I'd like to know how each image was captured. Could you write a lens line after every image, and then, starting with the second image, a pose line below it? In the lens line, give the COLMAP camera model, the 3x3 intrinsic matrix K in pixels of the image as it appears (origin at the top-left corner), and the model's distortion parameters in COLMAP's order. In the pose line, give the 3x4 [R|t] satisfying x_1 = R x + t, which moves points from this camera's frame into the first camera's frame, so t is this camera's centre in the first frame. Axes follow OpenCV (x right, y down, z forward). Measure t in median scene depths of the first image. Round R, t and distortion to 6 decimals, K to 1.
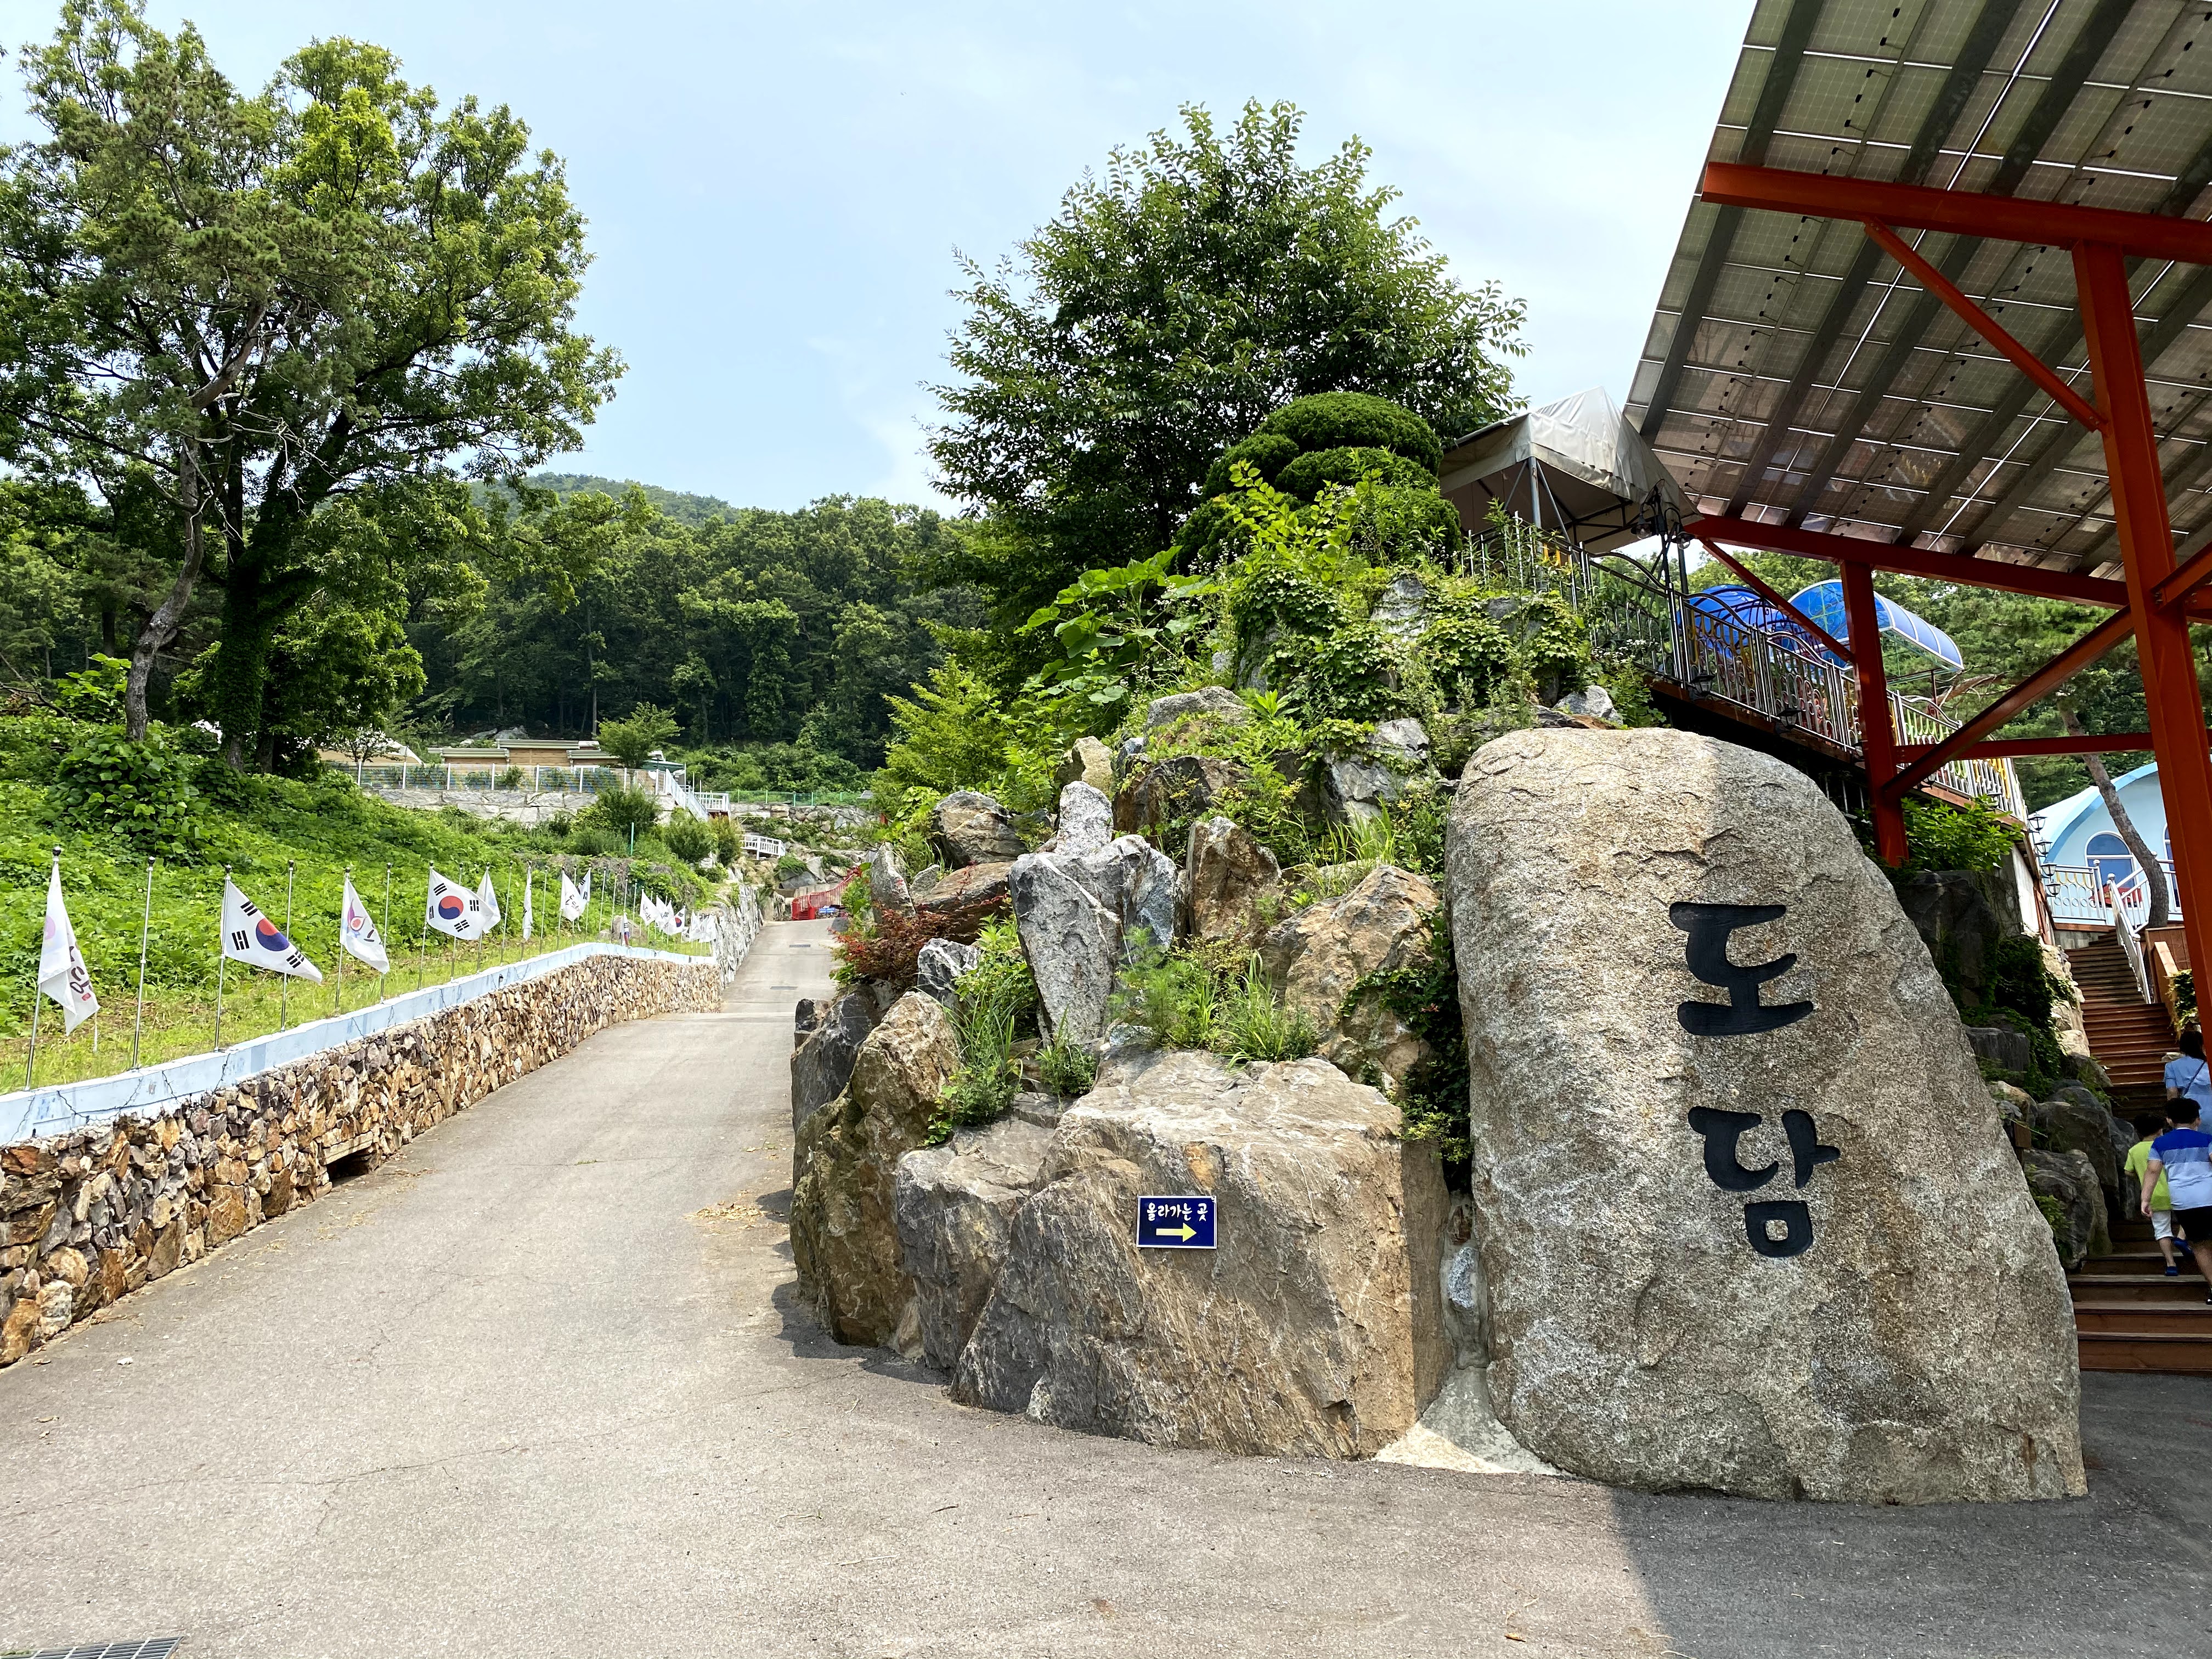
lens RADIAL K [[1678.5, 0, 1106.0], [0, 1678.5, 829.5], [0, 0, 1]] dist [0.010013, -0.000025]
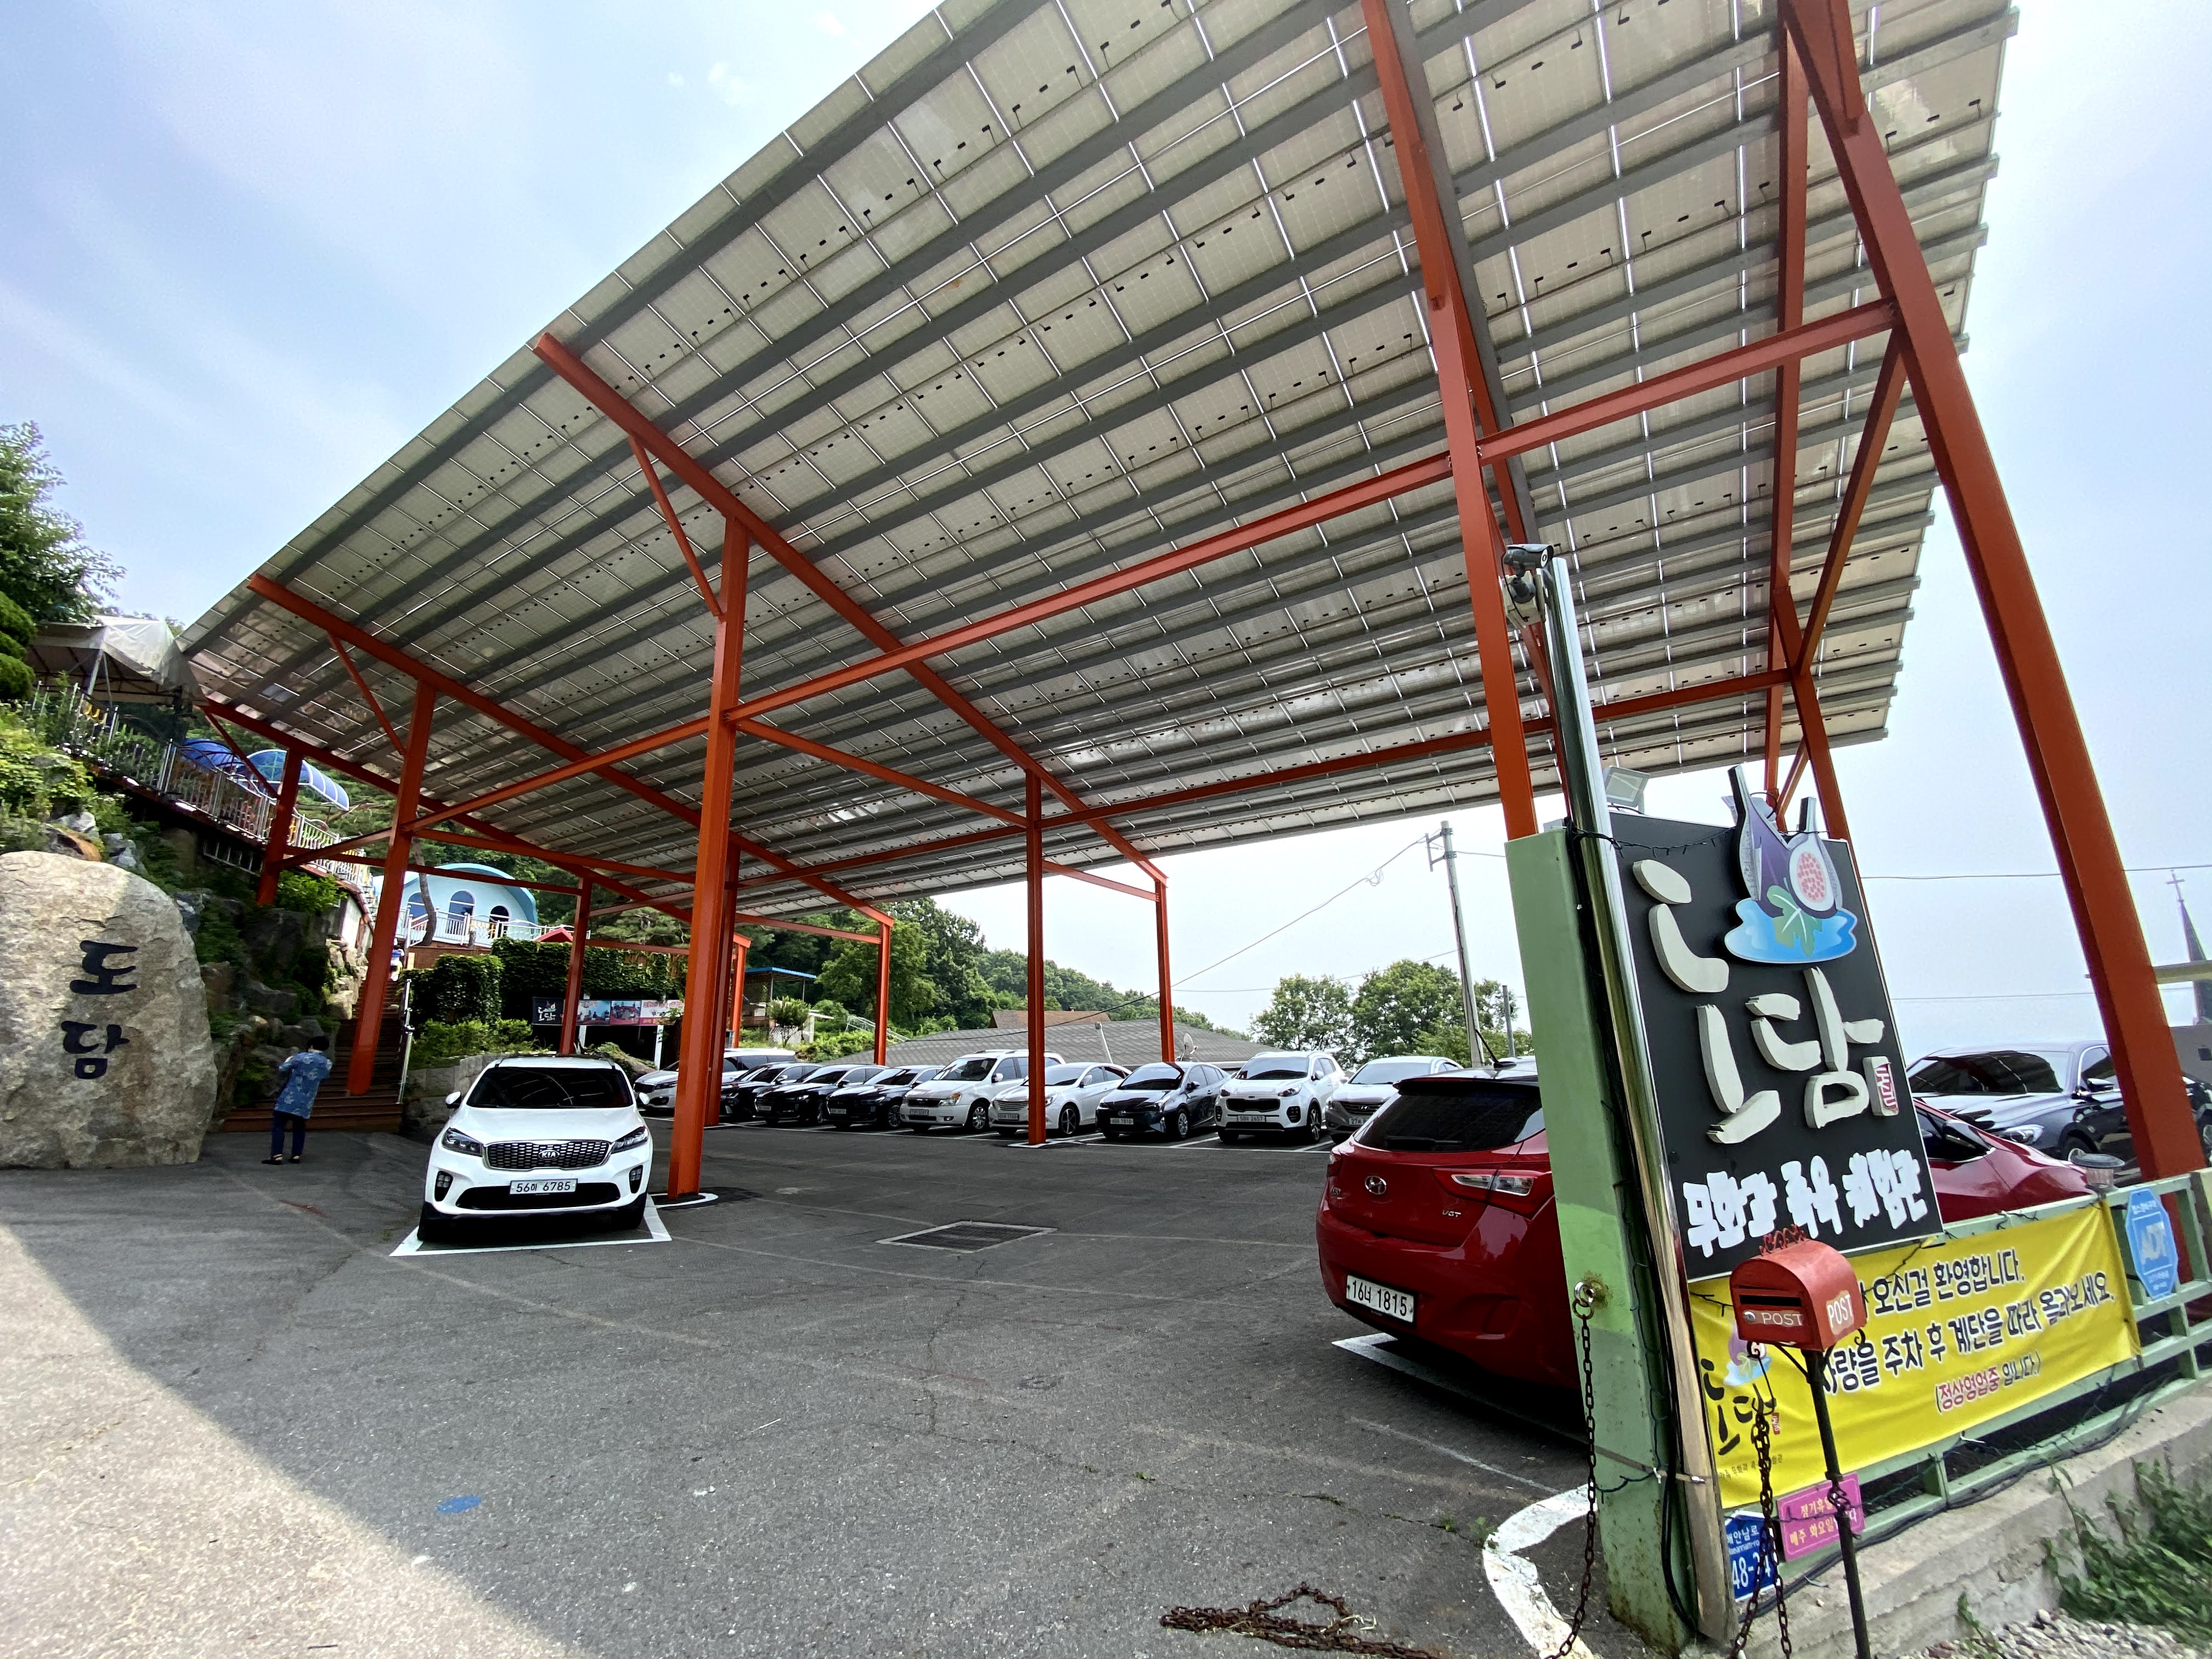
lens RADIAL K [[887.8, 0, 1106.0], [0, 887.8, 829.5], [0, 0, 1]] dist [0.002044, -0.013744]
pose [[0.384690, 0.243133, 0.890449, -0.286699], [-0.187675, 0.965138, -0.182447, -0.176517], [-0.903765, -0.096930, 0.416909, -0.967624]]
